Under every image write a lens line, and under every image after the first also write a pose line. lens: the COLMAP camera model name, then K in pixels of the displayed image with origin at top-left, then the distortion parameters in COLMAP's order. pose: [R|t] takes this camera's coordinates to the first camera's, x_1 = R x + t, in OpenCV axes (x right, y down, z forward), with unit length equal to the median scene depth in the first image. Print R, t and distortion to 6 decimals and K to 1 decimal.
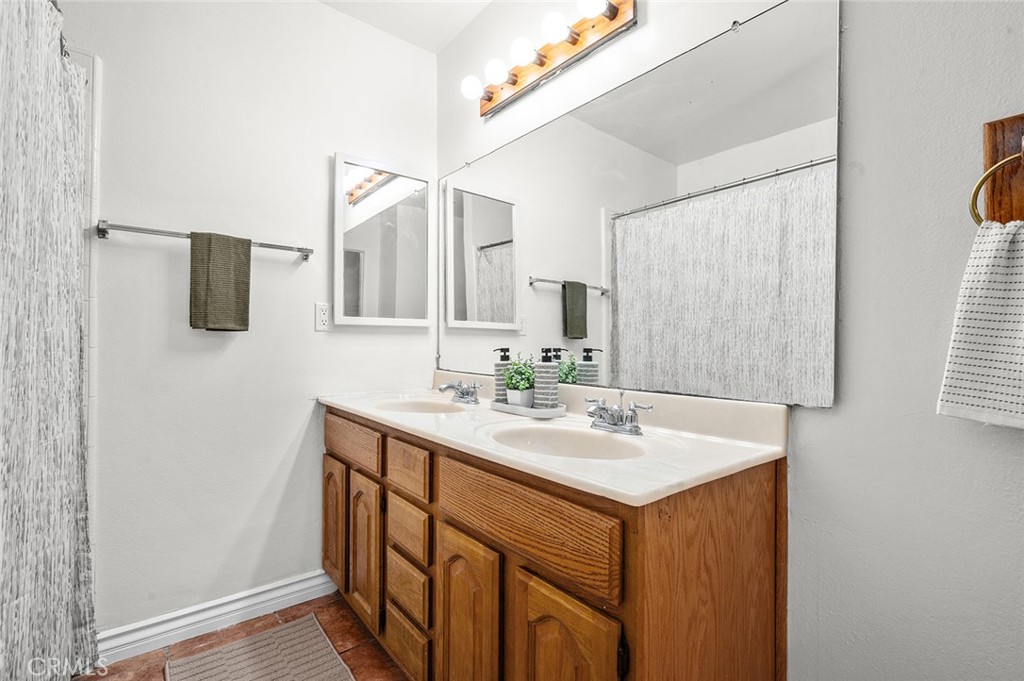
lens RADIAL K [[461.9, 0, 510.6], [0, 461.9, 342.0], [0, 0, 1]] dist [-0.000487, -0.000063]
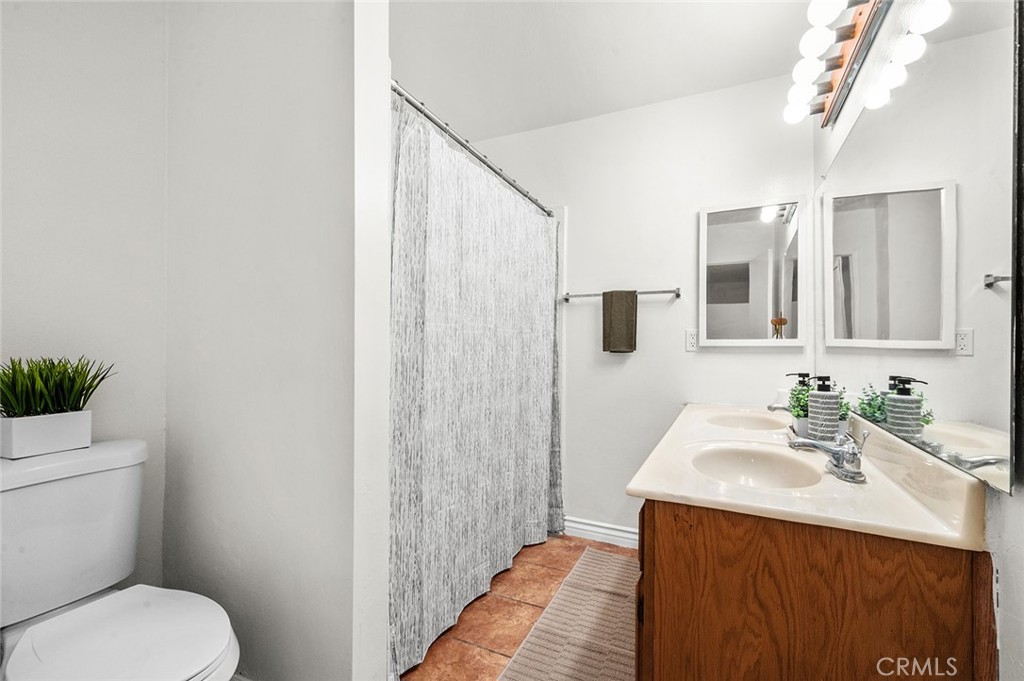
lens RADIAL K [[439.5, 0, 511.4], [0, 439.5, 340.3], [0, 0, 1]] dist [0.001865, -0.000145]
pose [[0.427841, -0.014451, -0.903739, 0.576663], [-0.000012, 0.999872, -0.015993, -0.042737], [0.903854, 0.006853, 0.427786, 0.039030]]
